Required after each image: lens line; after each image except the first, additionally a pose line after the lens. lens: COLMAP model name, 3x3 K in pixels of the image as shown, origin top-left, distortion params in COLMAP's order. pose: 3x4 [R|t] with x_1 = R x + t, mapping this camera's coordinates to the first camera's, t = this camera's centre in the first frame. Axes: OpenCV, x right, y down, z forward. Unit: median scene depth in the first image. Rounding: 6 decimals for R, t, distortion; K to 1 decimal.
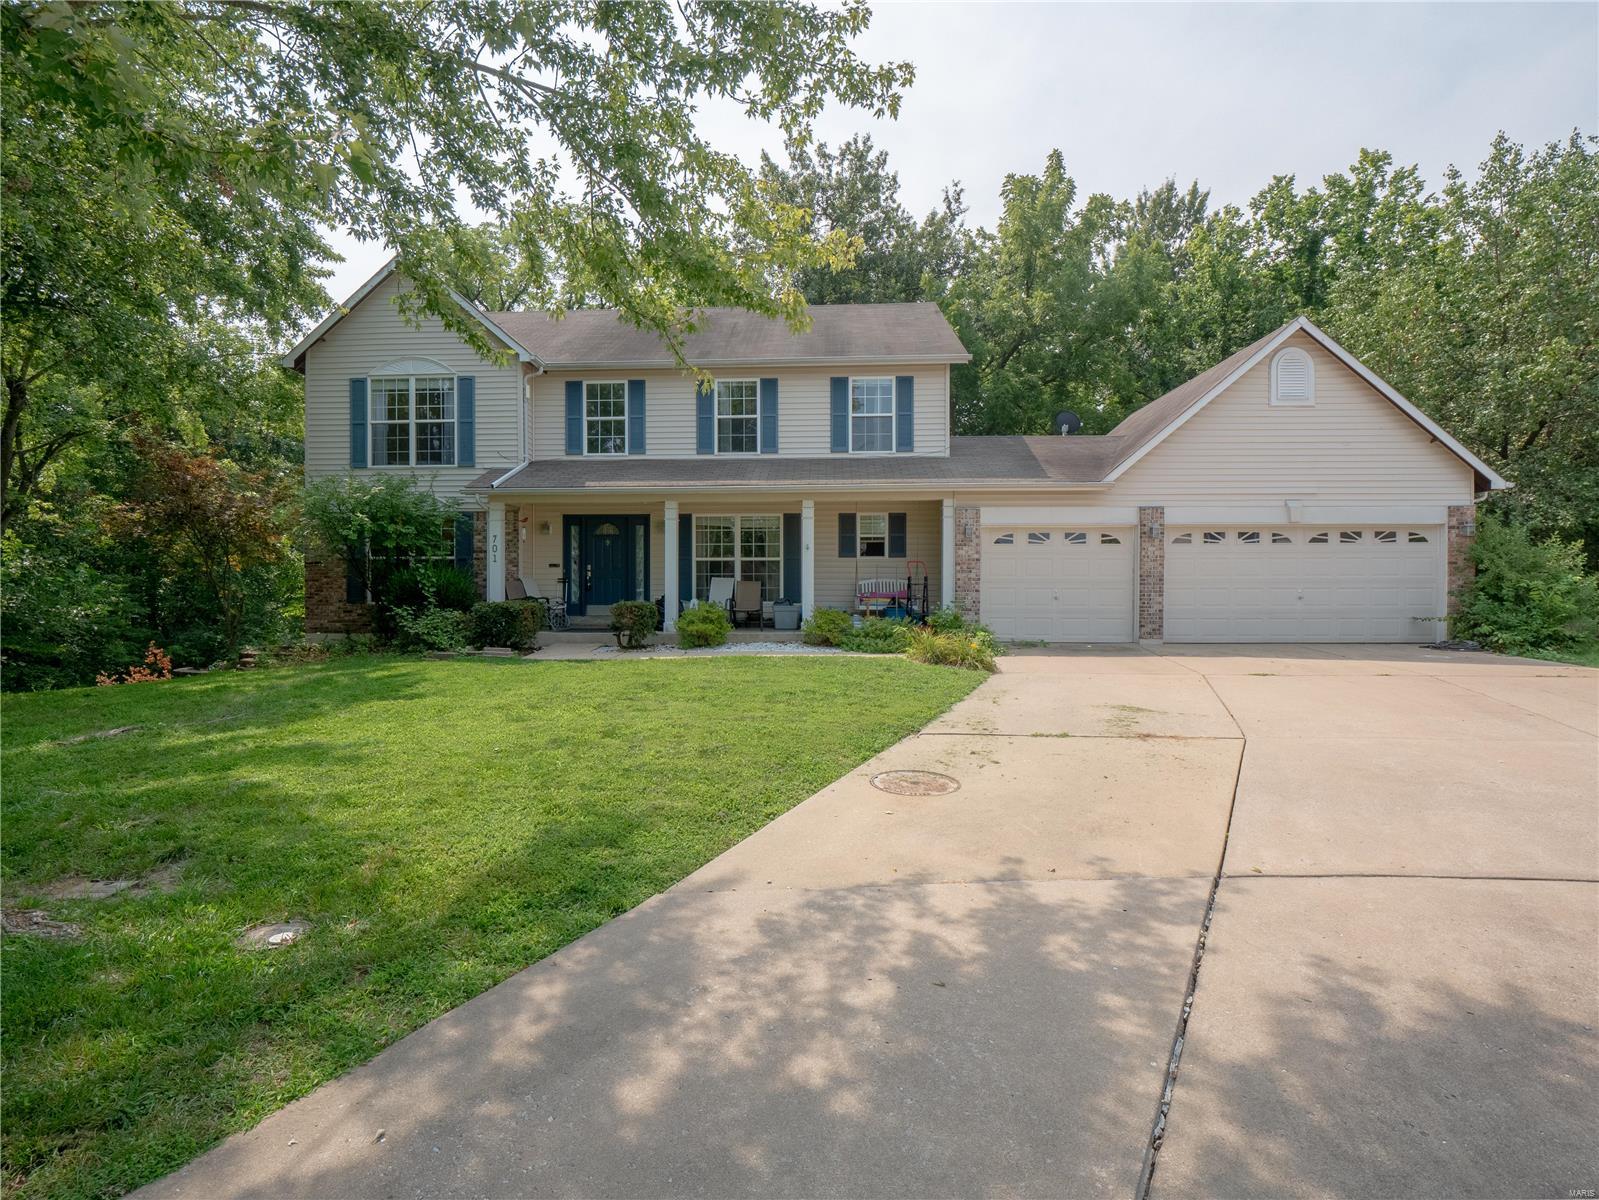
lens RADIAL K [[765.0, 0, 791.0], [0, 765.0, 601.4], [0, 0, 1]] dist [0.000319, -0.014750]
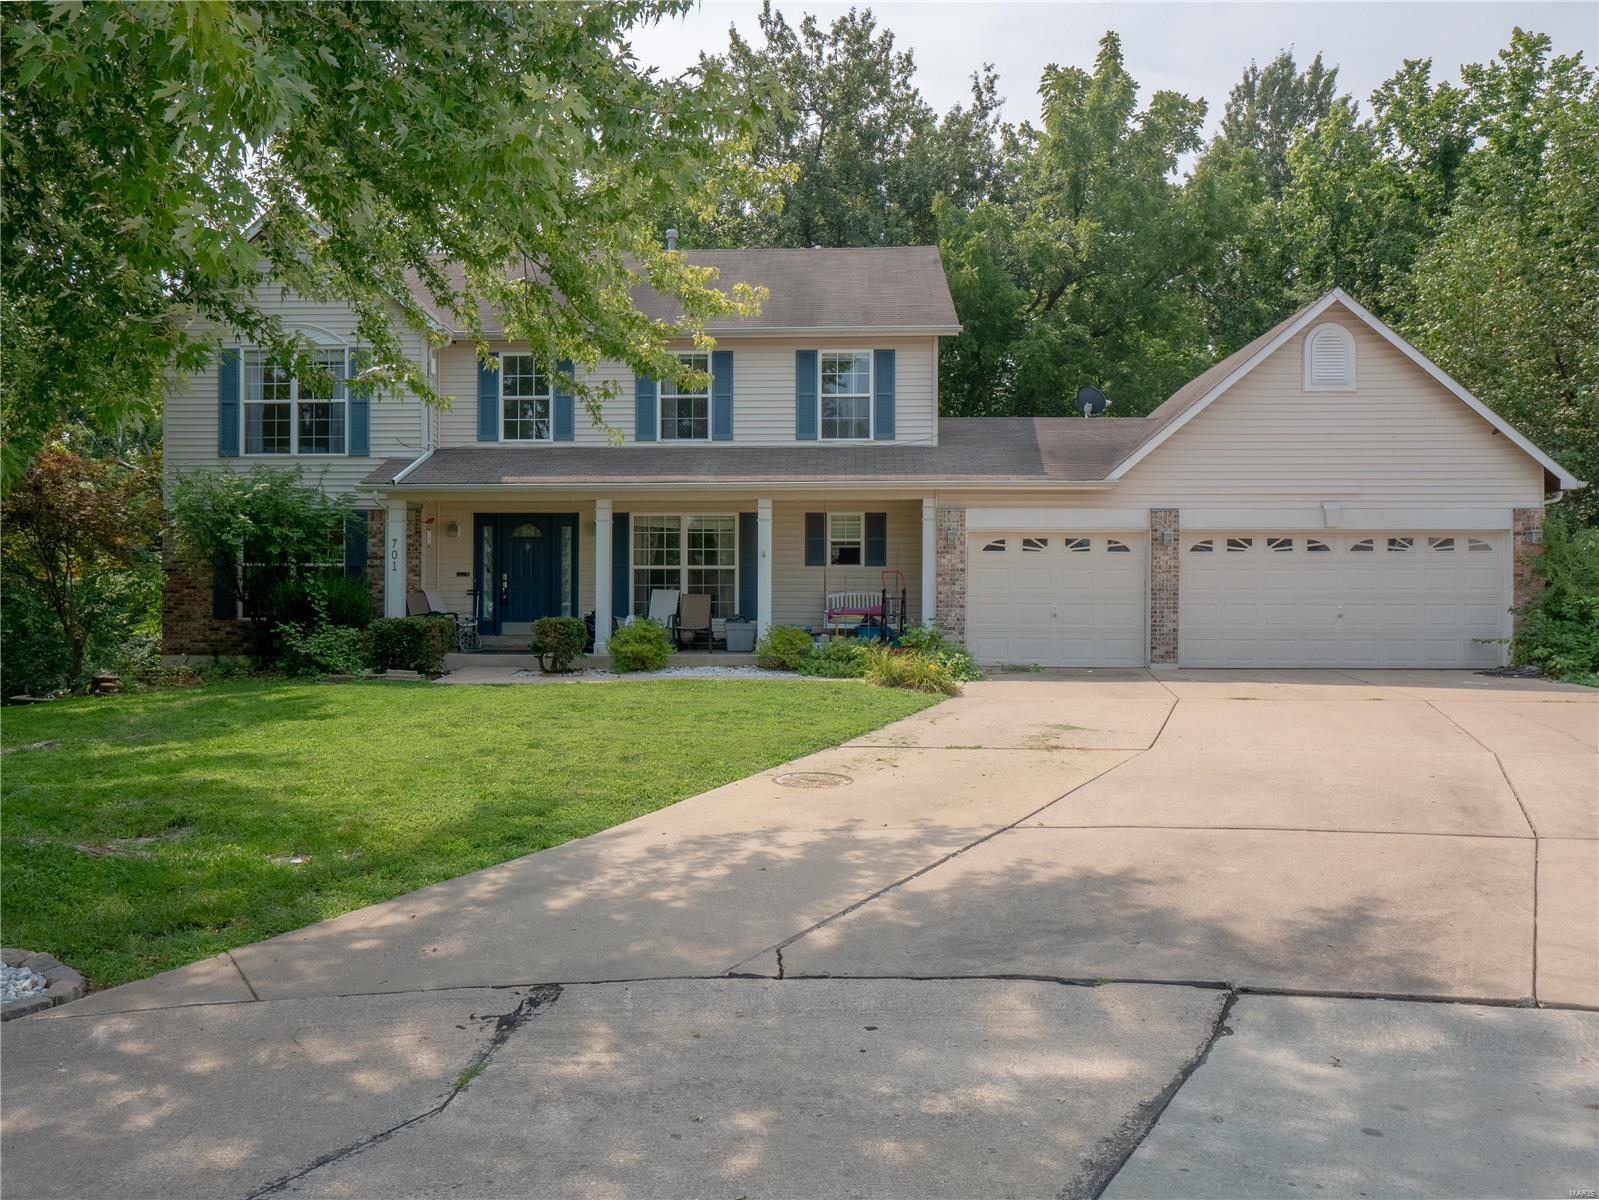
lens RADIAL K [[1137.5, 0, 800.3], [0, 1137.5, 606.3], [0, 0, 1]] dist [0.000166, 0.001643]
pose [[0.999978, 0.002841, 0.005969, 0.051237], [-0.002767, 0.999920, -0.012345, 0.002077], [-0.006004, 0.012329, 0.999906, -0.247086]]
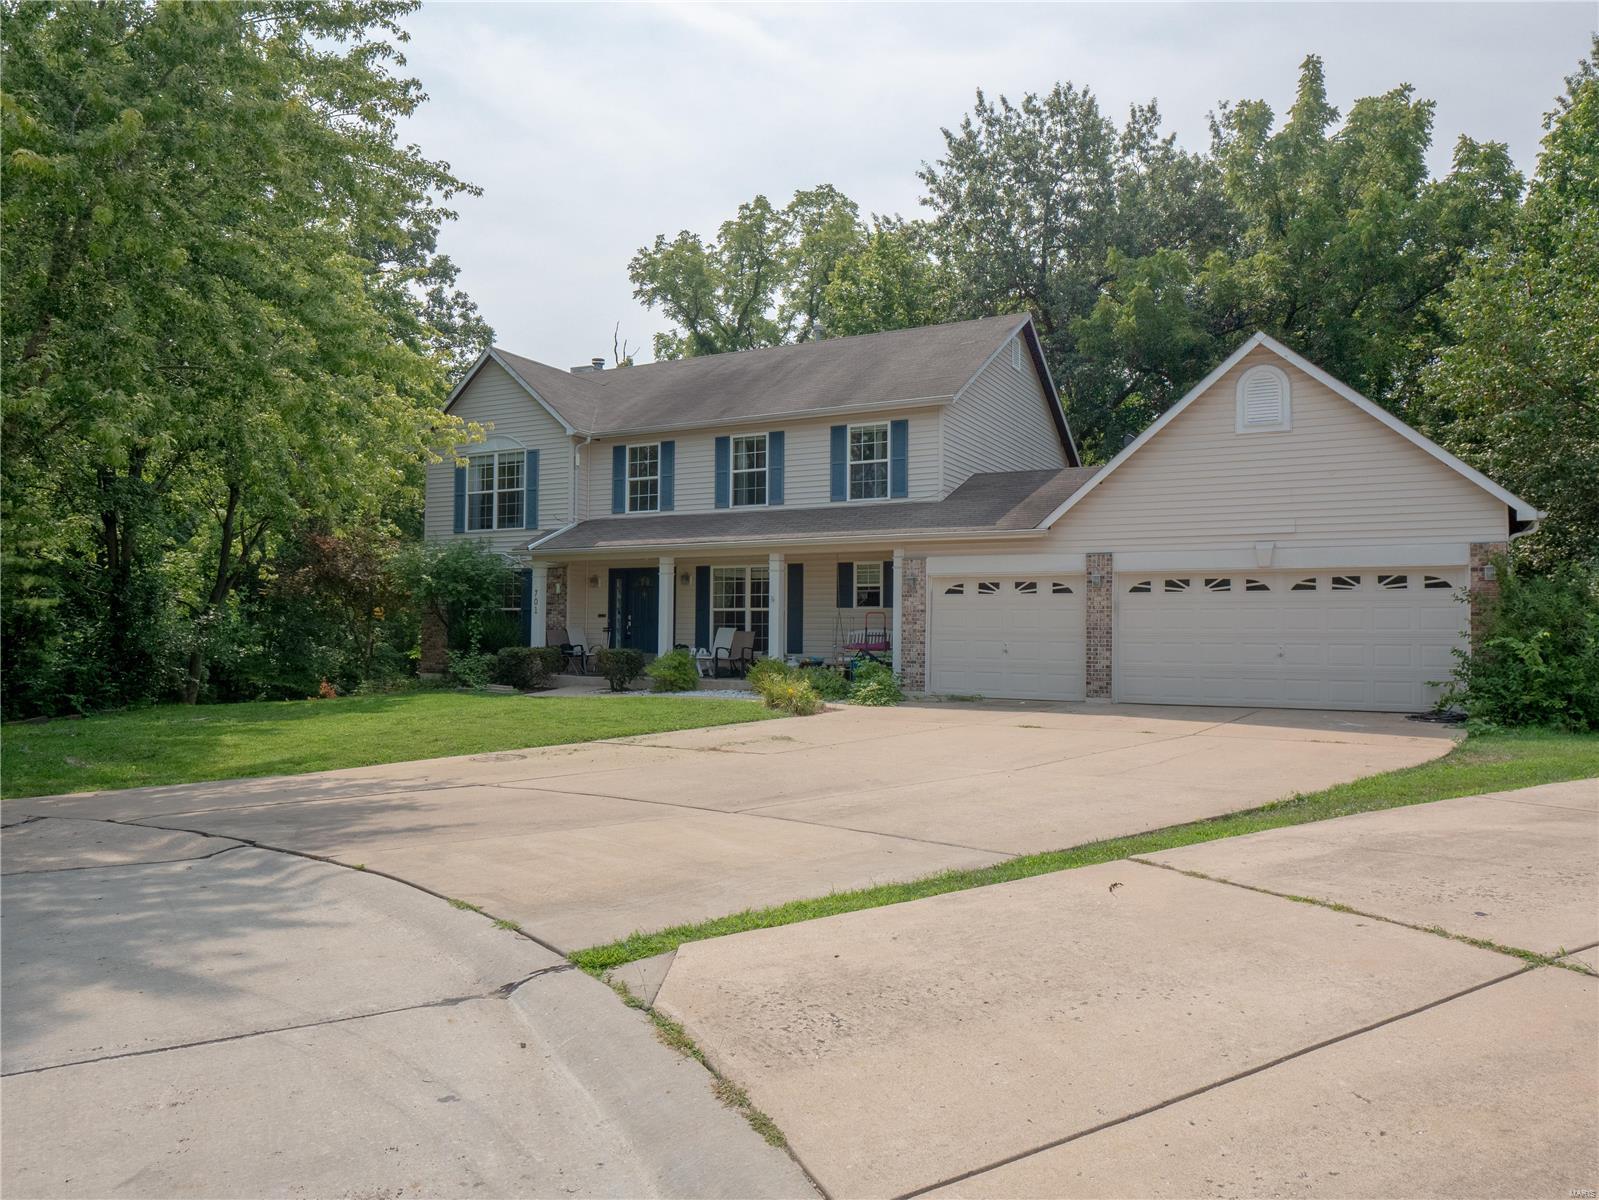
lens RADIAL K [[1137.5, 0, 800.3], [0, 1137.5, 606.3], [0, 0, 1]] dist [0.000166, 0.001643]
pose [[0.901097, -0.003010, -0.433606, 0.675578], [-0.017582, 0.998900, -0.043472, 0.005097], [0.433260, 0.046797, 0.900053, -0.345550]]
